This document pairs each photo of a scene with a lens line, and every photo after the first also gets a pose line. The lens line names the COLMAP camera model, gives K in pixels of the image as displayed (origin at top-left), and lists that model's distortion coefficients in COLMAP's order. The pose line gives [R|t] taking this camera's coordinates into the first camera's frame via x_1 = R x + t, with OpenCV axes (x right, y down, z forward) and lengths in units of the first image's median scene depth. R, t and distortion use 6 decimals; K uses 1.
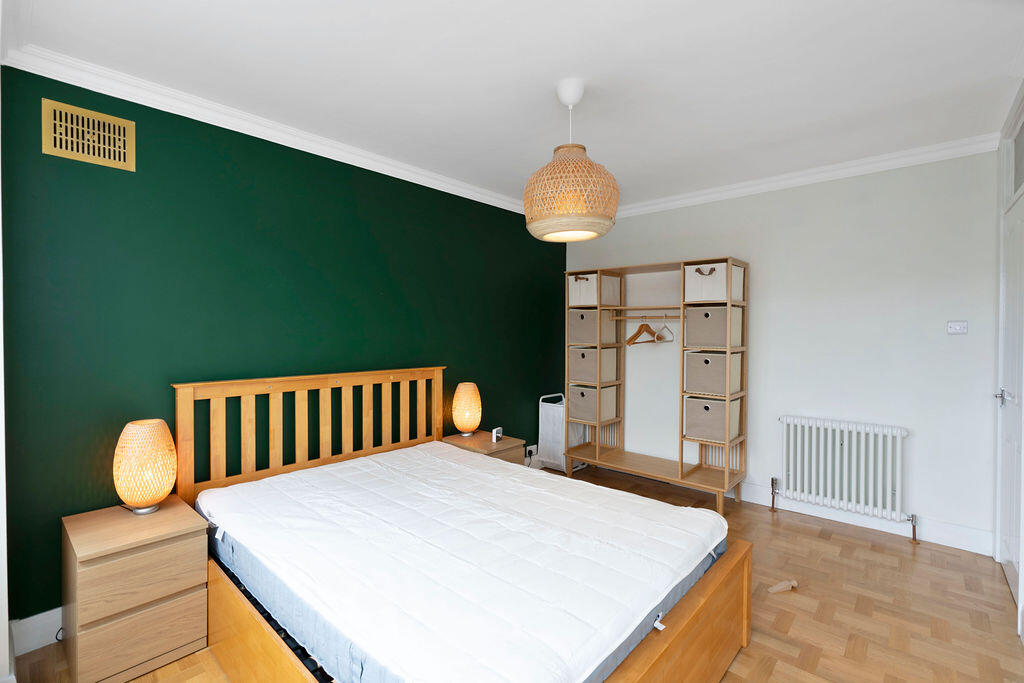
lens RADIAL K [[465.0, 0, 494.9], [0, 465.0, 334.5], [0, 0, 1]] dist [-0.000621, -0.000057]
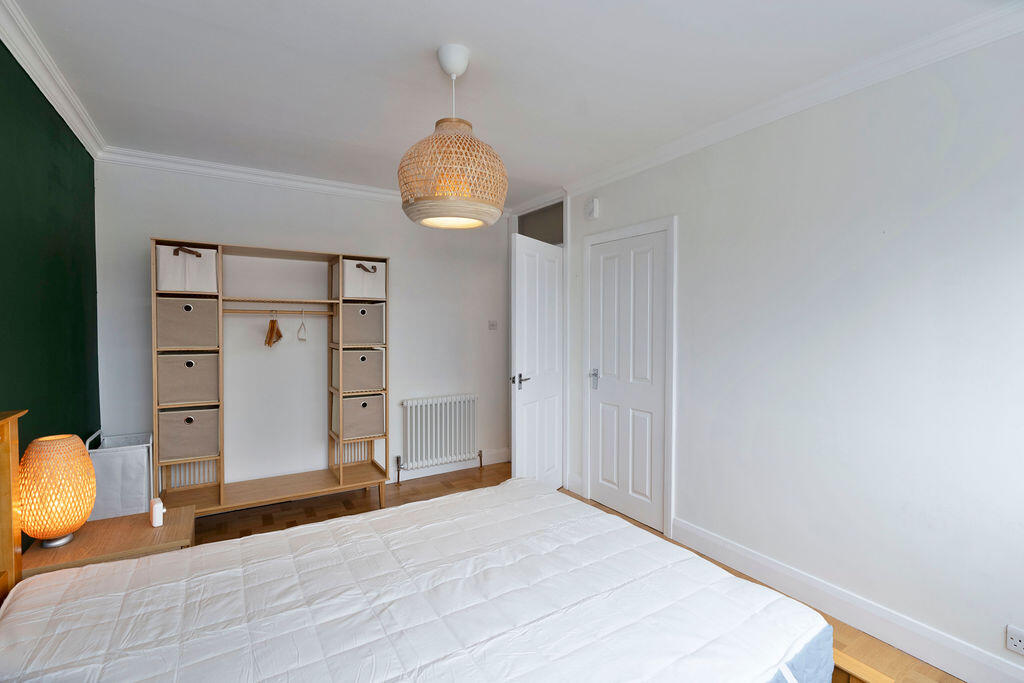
lens RADIAL K [[471.8, 0, 512.6], [0, 471.8, 331.9], [0, 0, 1]] dist [-0.002363, -0.000185]
pose [[0.251884, -0.015141, 0.967639, -0.447754], [0.008875, 0.999872, 0.013336, -0.009546], [-0.967717, 0.005229, 0.251986, 0.437271]]
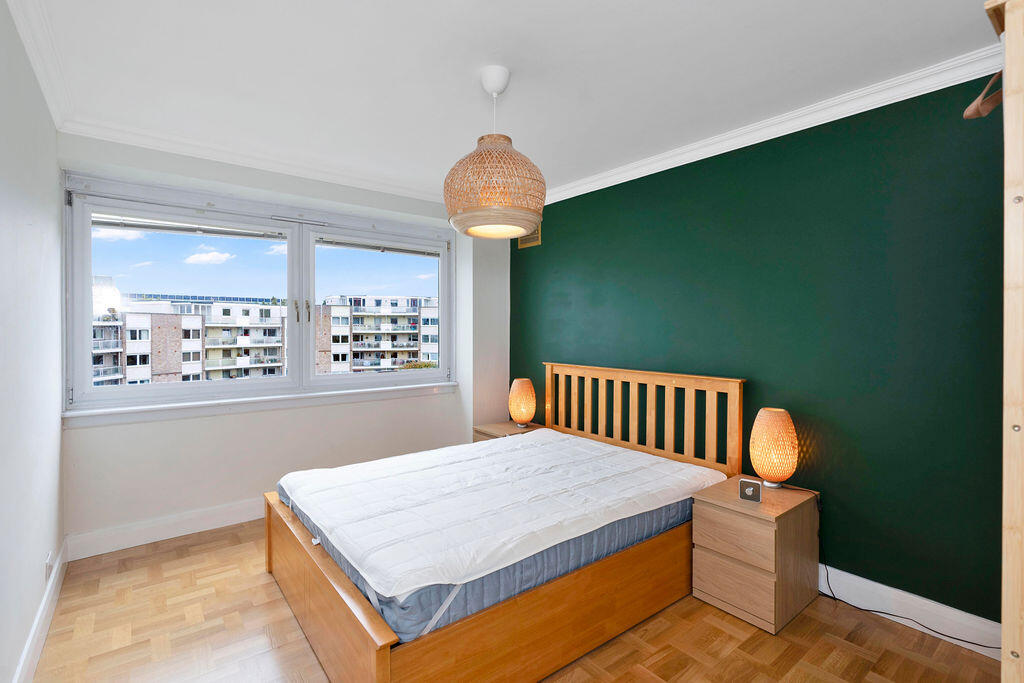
lens RADIAL K [[471.8, 0, 512.6], [0, 471.8, 331.9], [0, 0, 1]] dist [-0.002363, -0.000185]
pose [[-0.141018, 0.000250, -0.990007, 0.725611], [-0.014039, 0.999899, 0.002253, -0.005083], [0.989907, 0.014217, -0.141000, 0.770971]]
